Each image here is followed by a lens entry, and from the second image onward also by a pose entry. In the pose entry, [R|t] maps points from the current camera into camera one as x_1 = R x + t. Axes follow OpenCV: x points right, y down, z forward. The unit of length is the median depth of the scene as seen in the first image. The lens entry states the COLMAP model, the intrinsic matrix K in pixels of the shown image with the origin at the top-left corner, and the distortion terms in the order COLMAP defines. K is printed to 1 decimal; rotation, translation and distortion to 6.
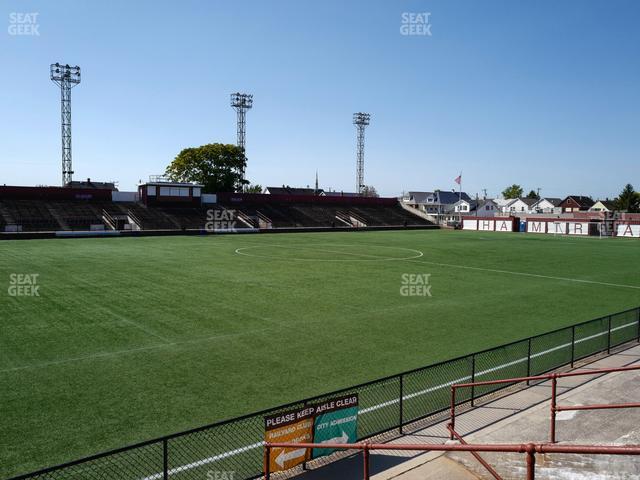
lens RADIAL K [[543.1, 0, 322.0], [0, 543.1, 231.0], [0, 0, 1]] dist [-0.028722, 0.017521]
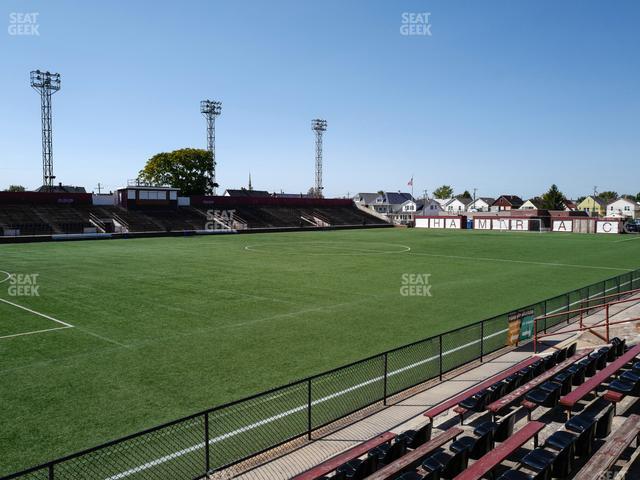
lens RADIAL K [[542.0, 0, 320.4], [0, 542.0, 239.7], [0, 0, 1]] dist [-0.018577, -0.010435]
pose [[0.991638, -0.018490, 0.127716, -0.078300], [0.016642, 0.999741, 0.015522, 0.001802], [-0.127970, -0.013267, 0.991689, -0.065566]]
